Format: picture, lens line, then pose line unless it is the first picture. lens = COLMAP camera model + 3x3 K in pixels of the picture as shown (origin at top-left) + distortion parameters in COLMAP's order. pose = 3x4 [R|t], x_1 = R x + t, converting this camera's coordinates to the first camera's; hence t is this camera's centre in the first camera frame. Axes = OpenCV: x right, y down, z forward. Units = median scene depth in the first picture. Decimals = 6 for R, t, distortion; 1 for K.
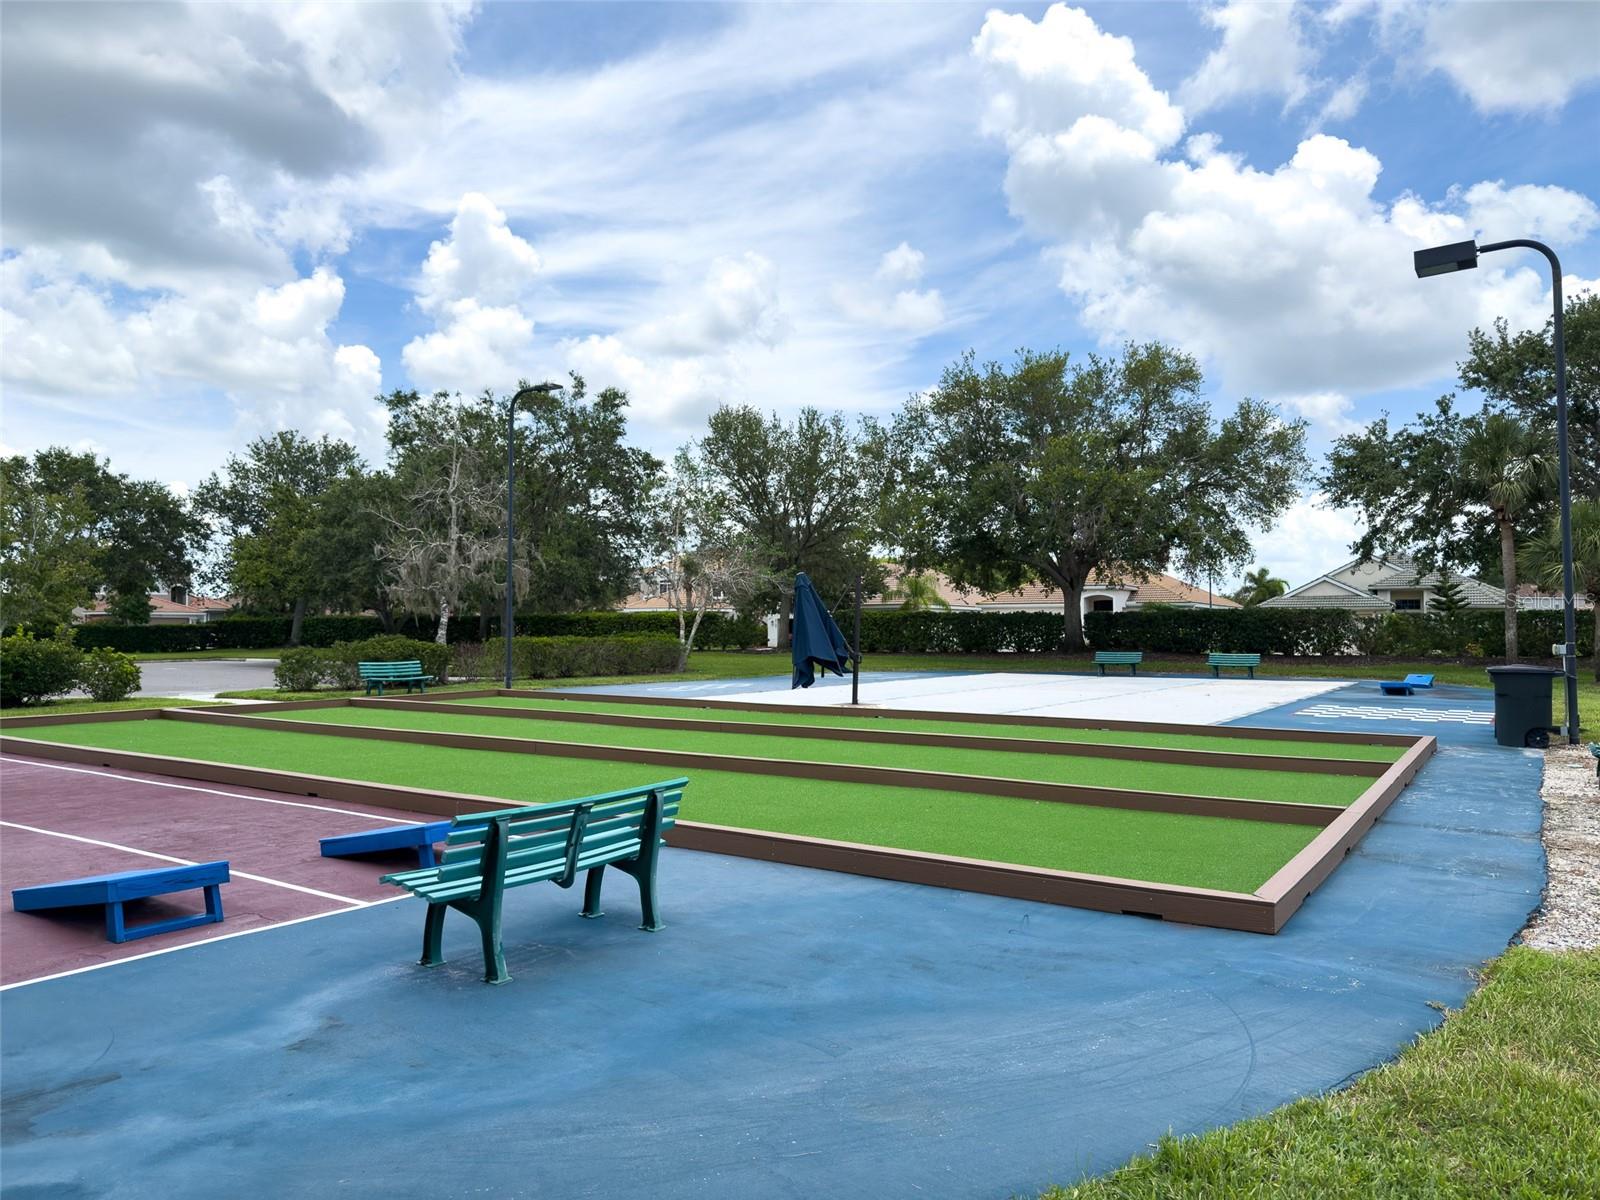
lens RADIAL K [[1128.9, 0, 801.7], [0, 1128.9, 600.5], [0, 0, 1]] dist [-0.008949, -0.001821]
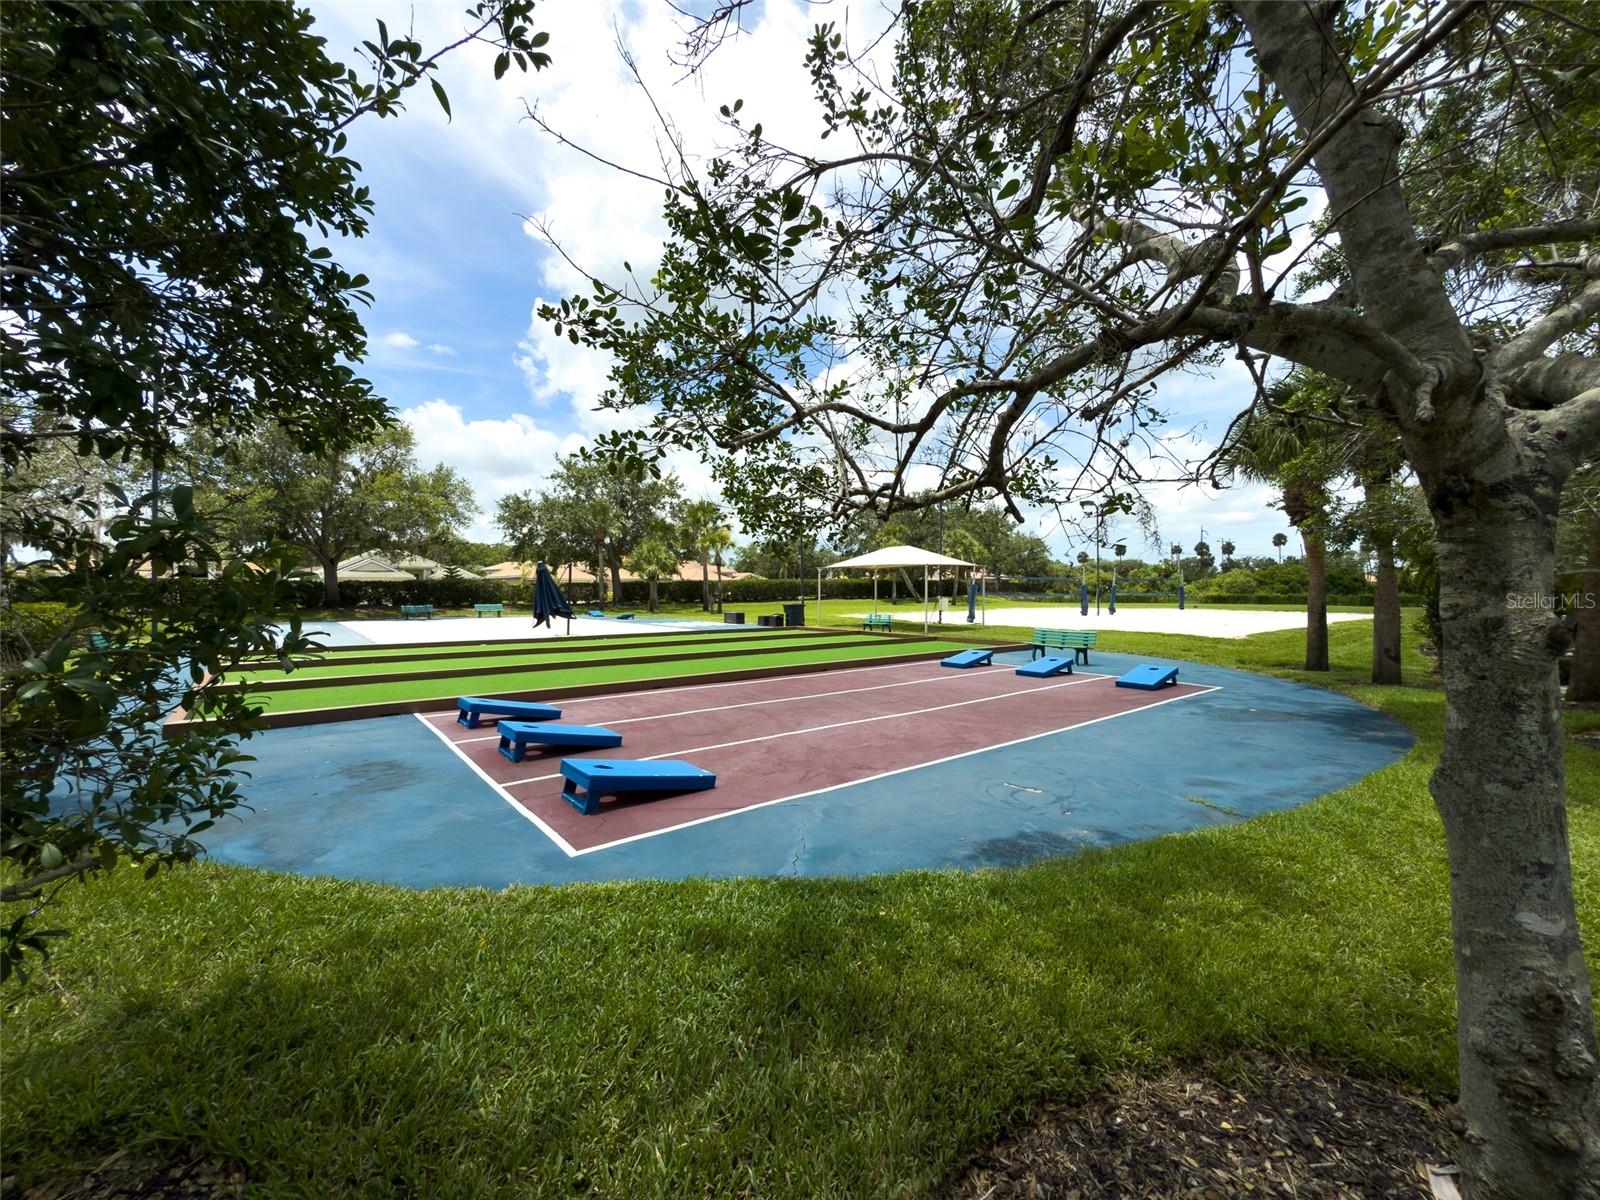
lens RADIAL K [[645.2, 0, 801.4], [0, 645.2, 597.6], [0, 0, 1]] dist [0.003456, 0.000227]
pose [[0.296729, -0.013972, 0.954860, -0.481496], [-0.022987, 0.999499, 0.021769, 0.000205], [-0.954685, -0.028409, 0.296259, 0.171331]]
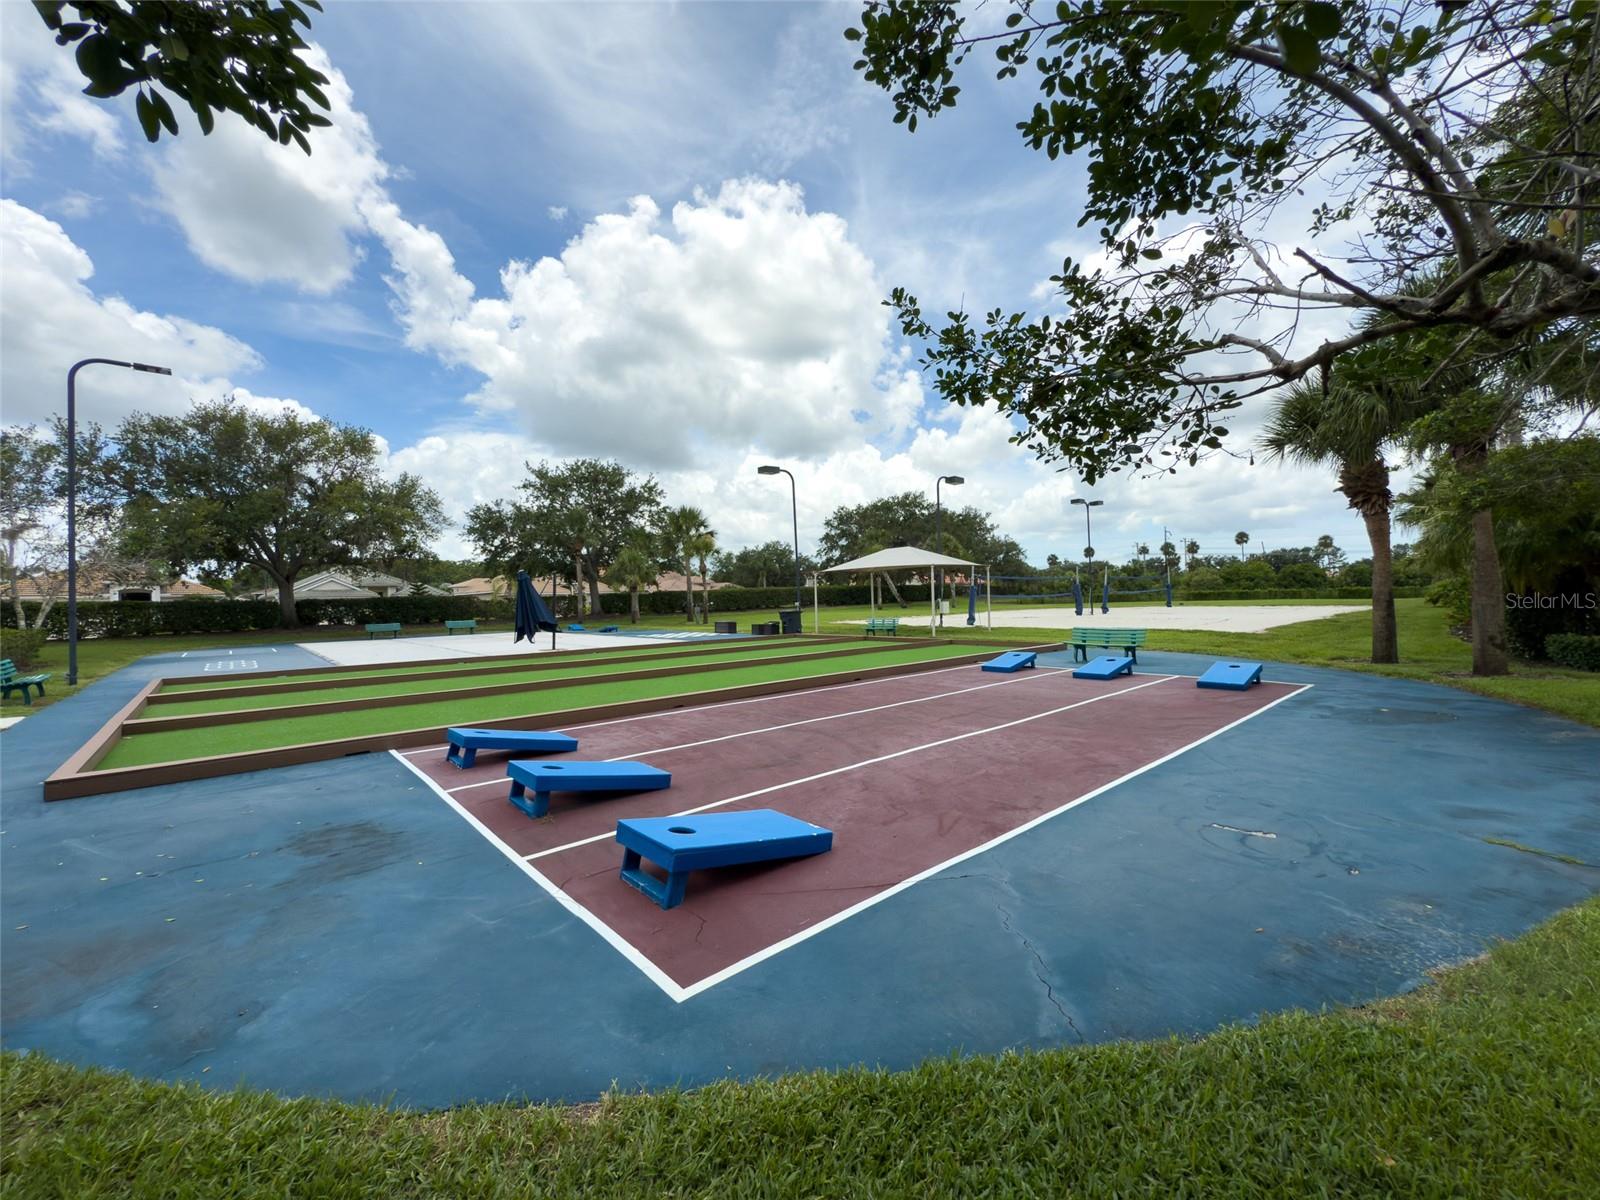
lens RADIAL K [[645.2, 0, 799.1], [0, 645.2, 598.3], [0, 0, 1]] dist [0.003456, 0.000227]
pose [[0.259042, -0.007772, 0.965835, -0.448215], [0.003660, 0.999968, 0.007065, 0.005918], [-0.965859, 0.001705, 0.259062, 0.212120]]
